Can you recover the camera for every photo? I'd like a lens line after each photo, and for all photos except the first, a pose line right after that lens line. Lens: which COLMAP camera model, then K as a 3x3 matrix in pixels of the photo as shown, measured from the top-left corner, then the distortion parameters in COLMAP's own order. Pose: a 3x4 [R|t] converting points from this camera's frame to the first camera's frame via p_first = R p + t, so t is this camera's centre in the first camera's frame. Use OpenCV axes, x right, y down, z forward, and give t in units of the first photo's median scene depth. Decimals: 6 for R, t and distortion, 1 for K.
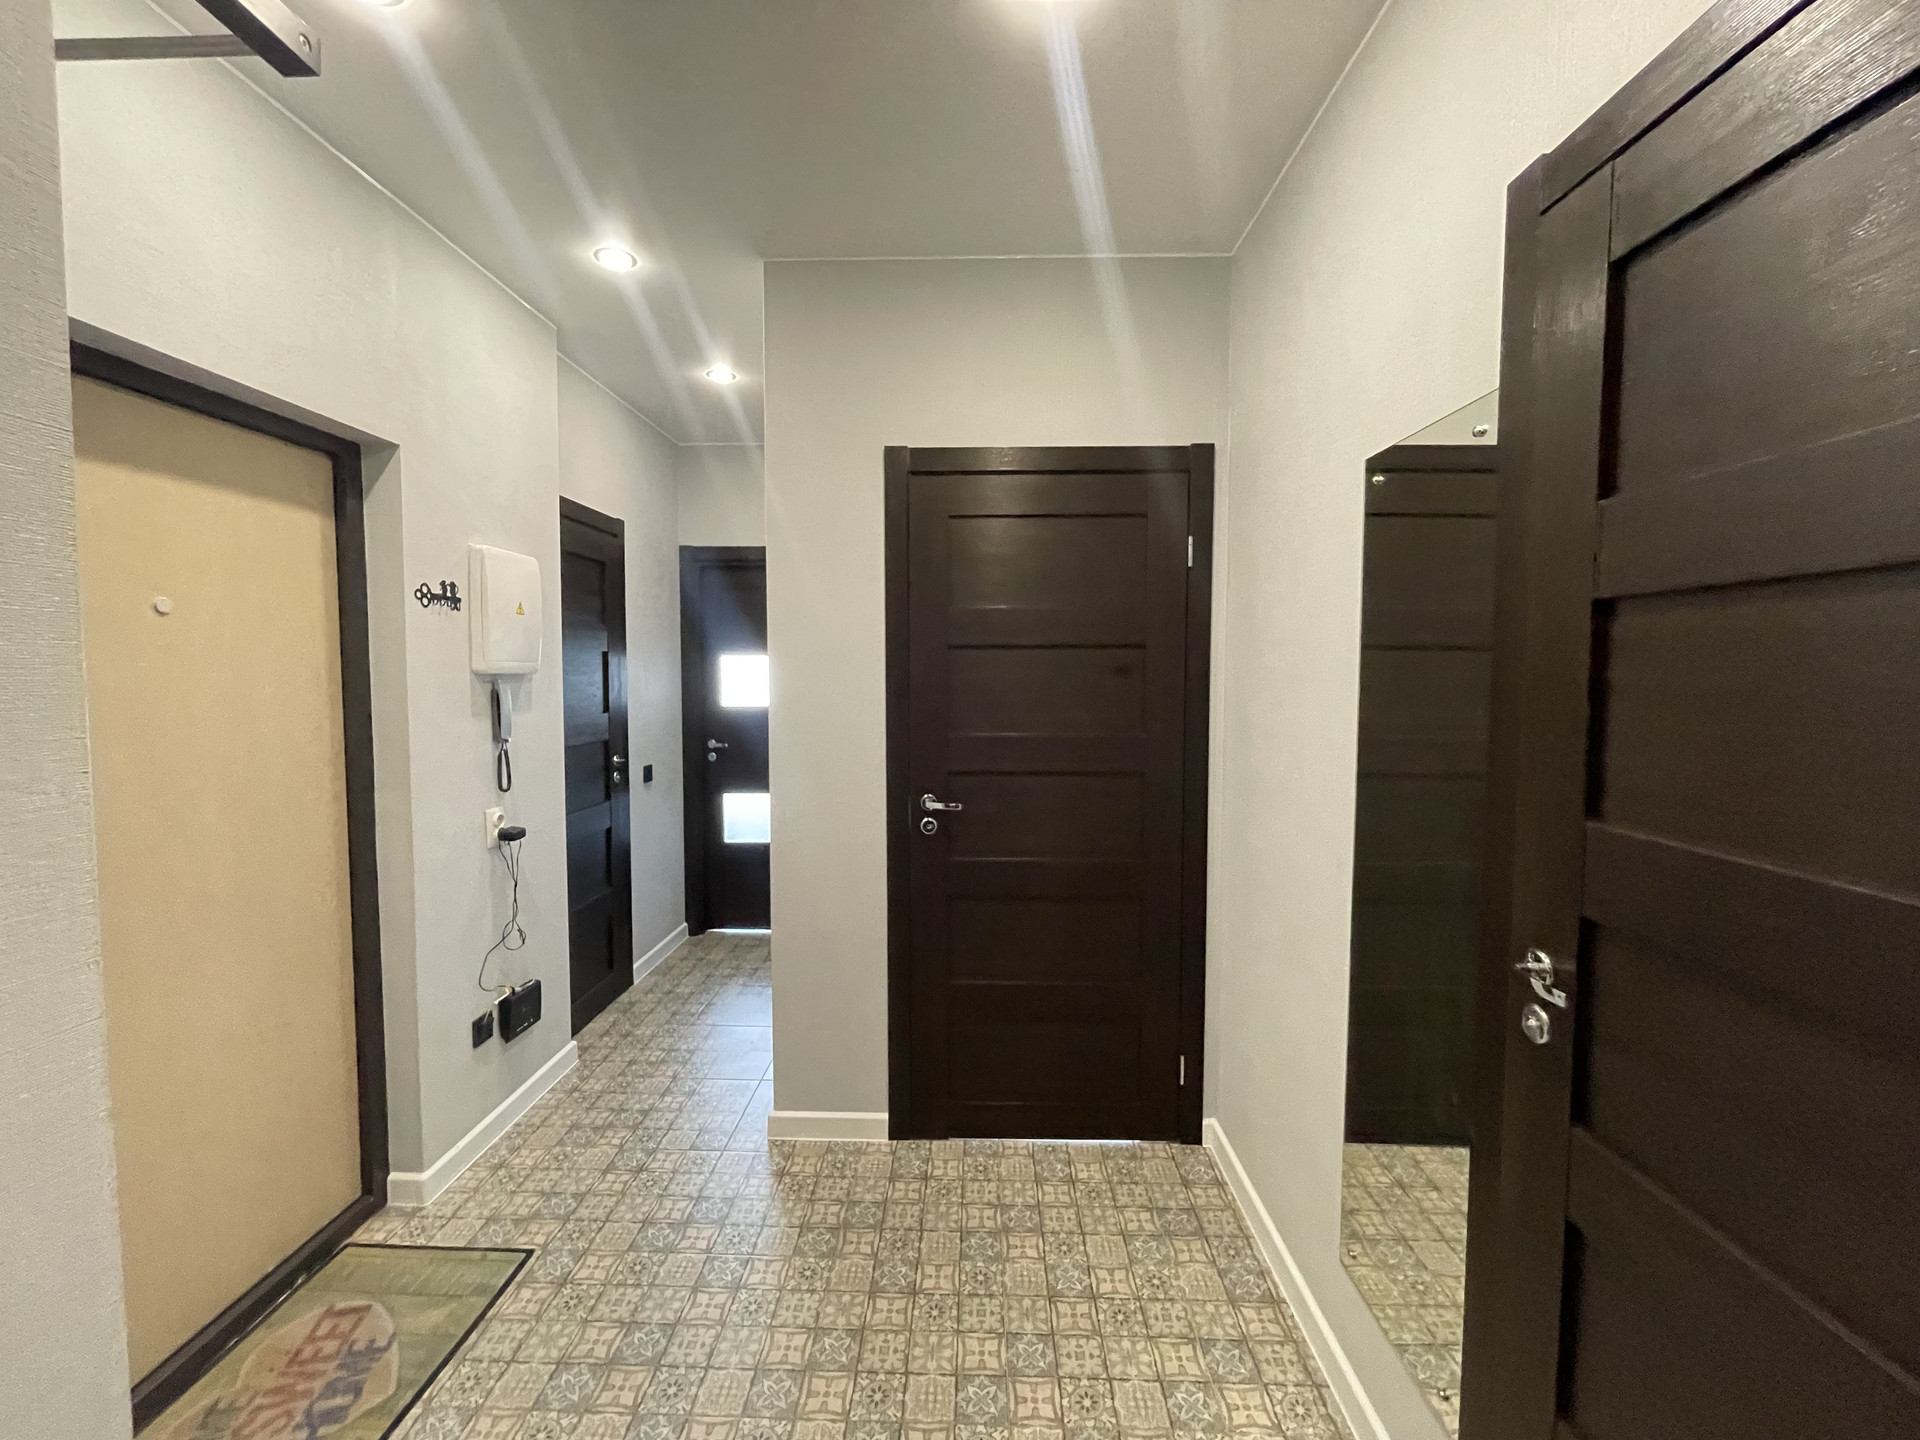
lens RADIAL K [[787.4, 0, 953.9], [0, 787.4, 711.5], [0, 0, 1]] dist [-0.000685, -0.000151]
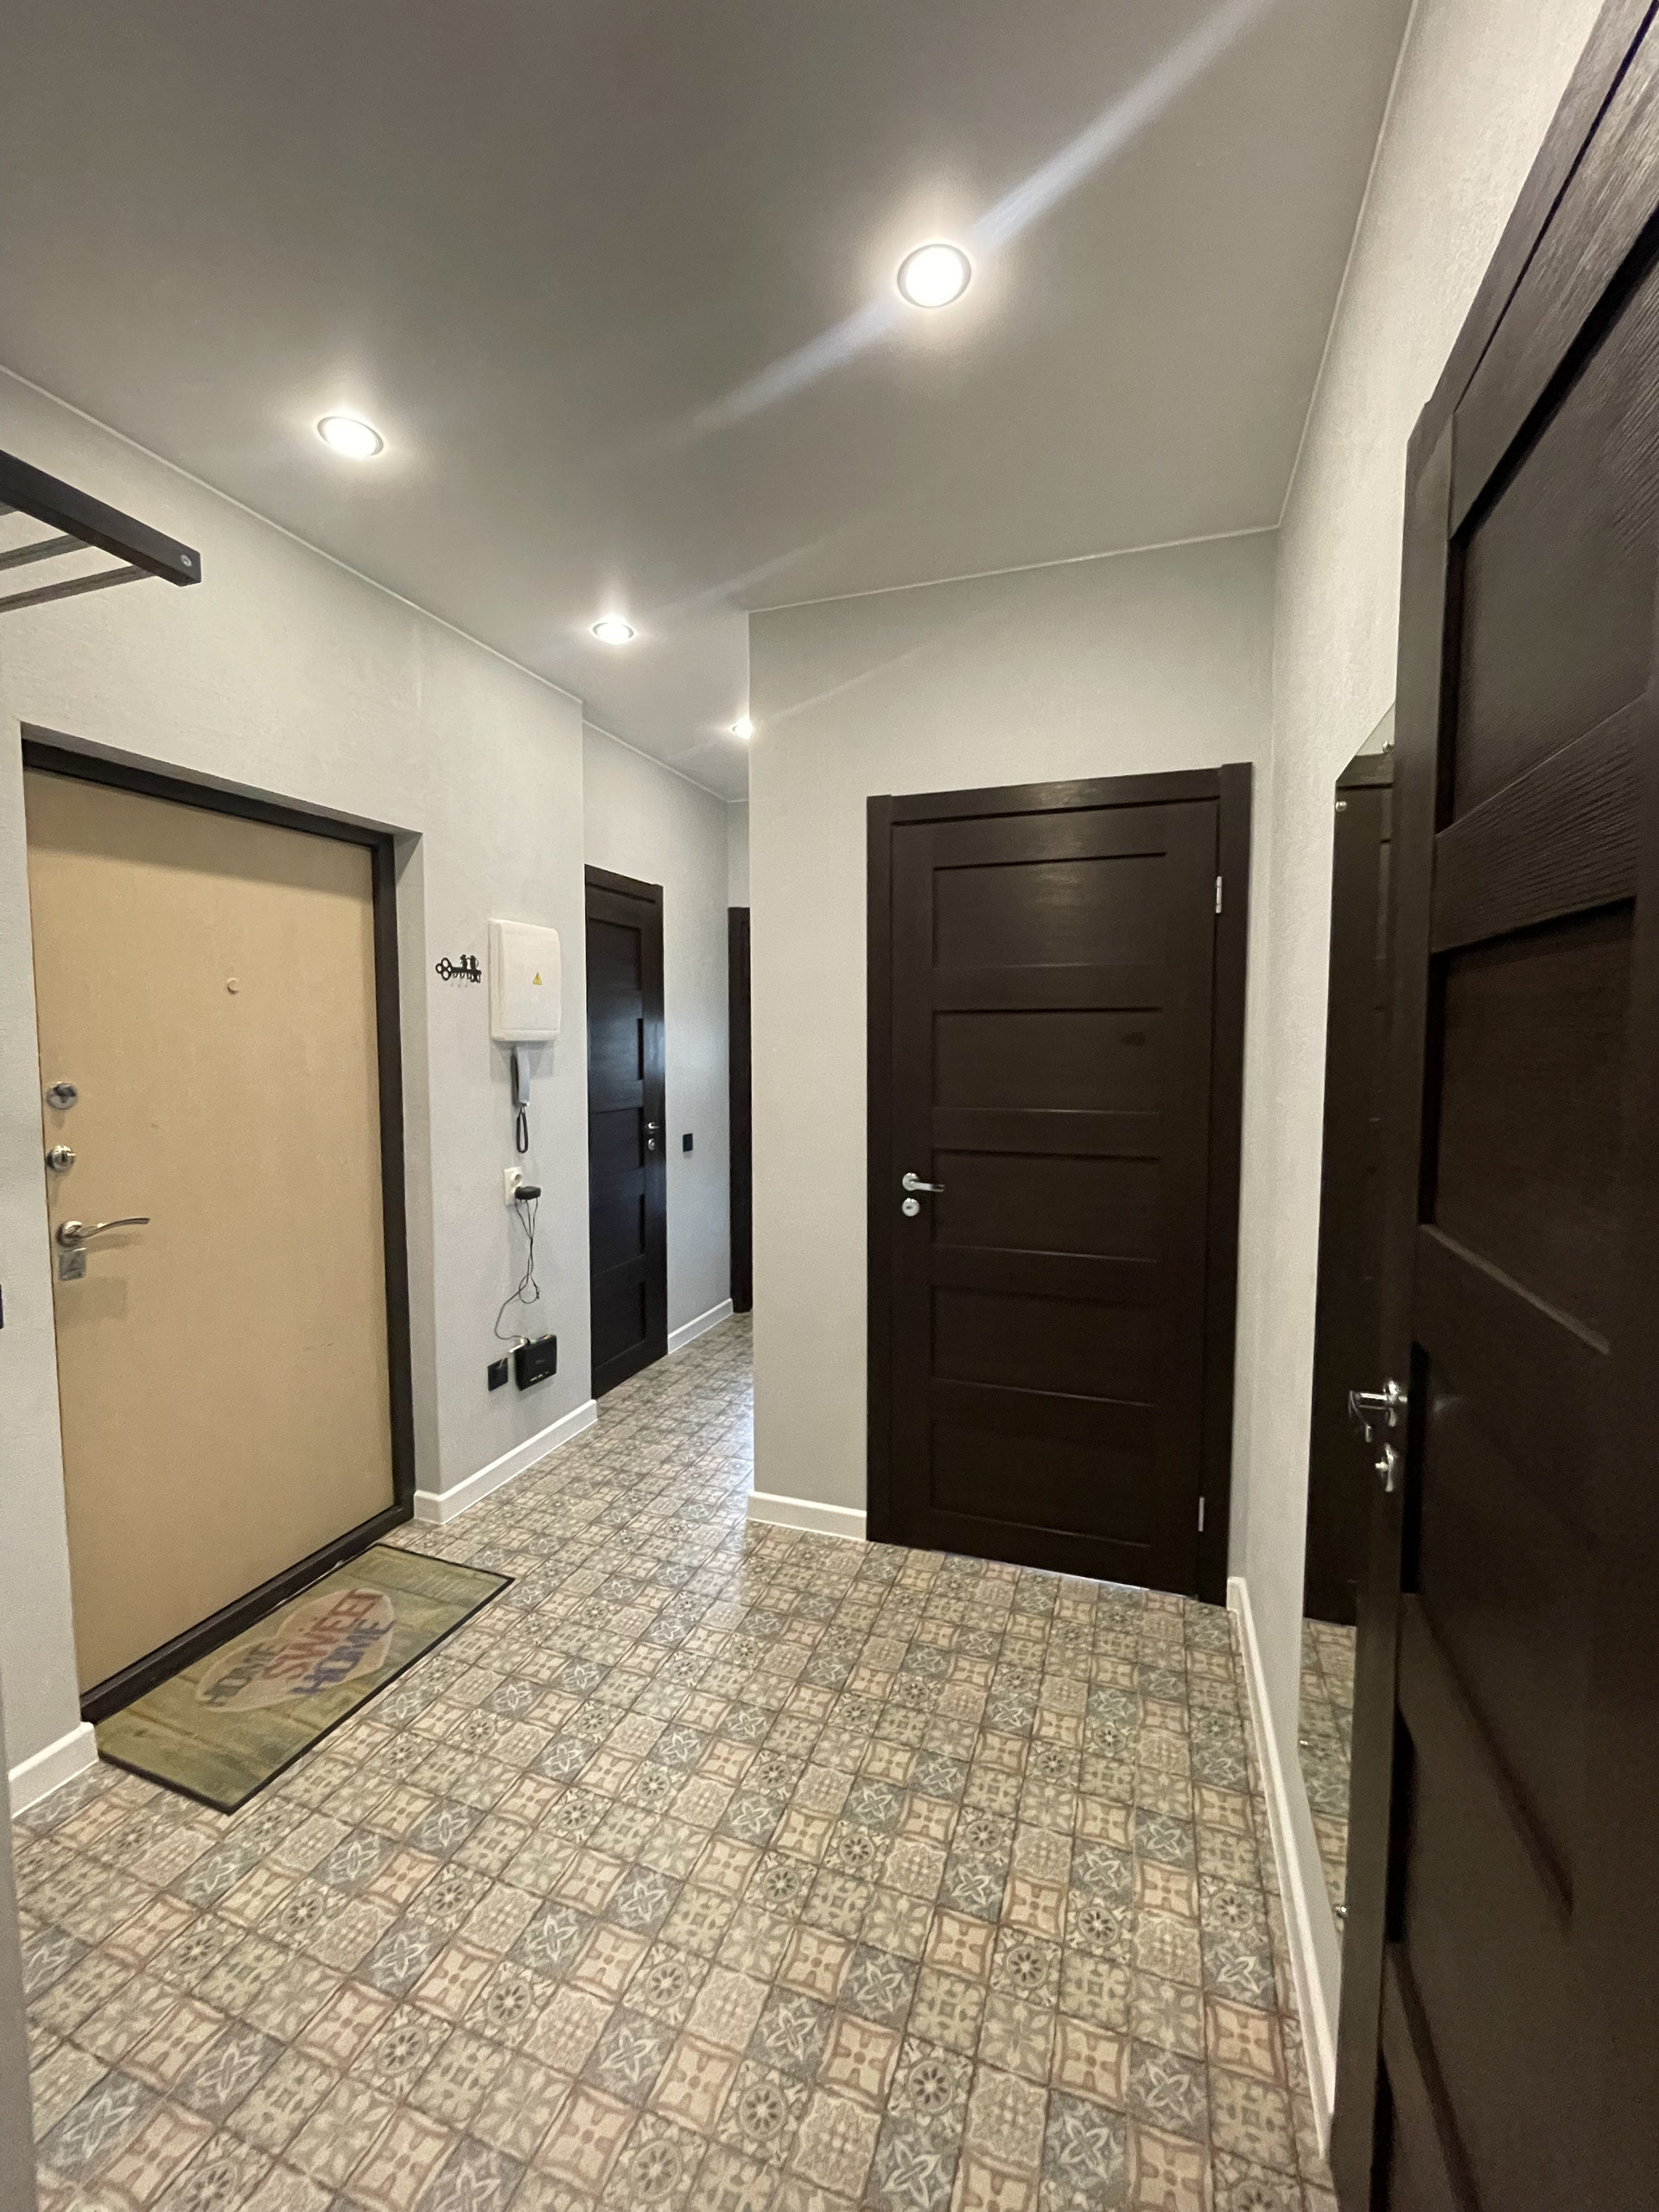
lens RADIAL K [[907.2, 0, 825.9], [0, 907.2, 1095.6], [0, 0, 1]] dist [-0.000685, -0.000151]
pose [[0.953064, 0.020037, -0.302104, 0.198136], [-0.015772, 0.999739, 0.016552, -0.001720], [0.302357, -0.011011, 0.953131, -0.038605]]
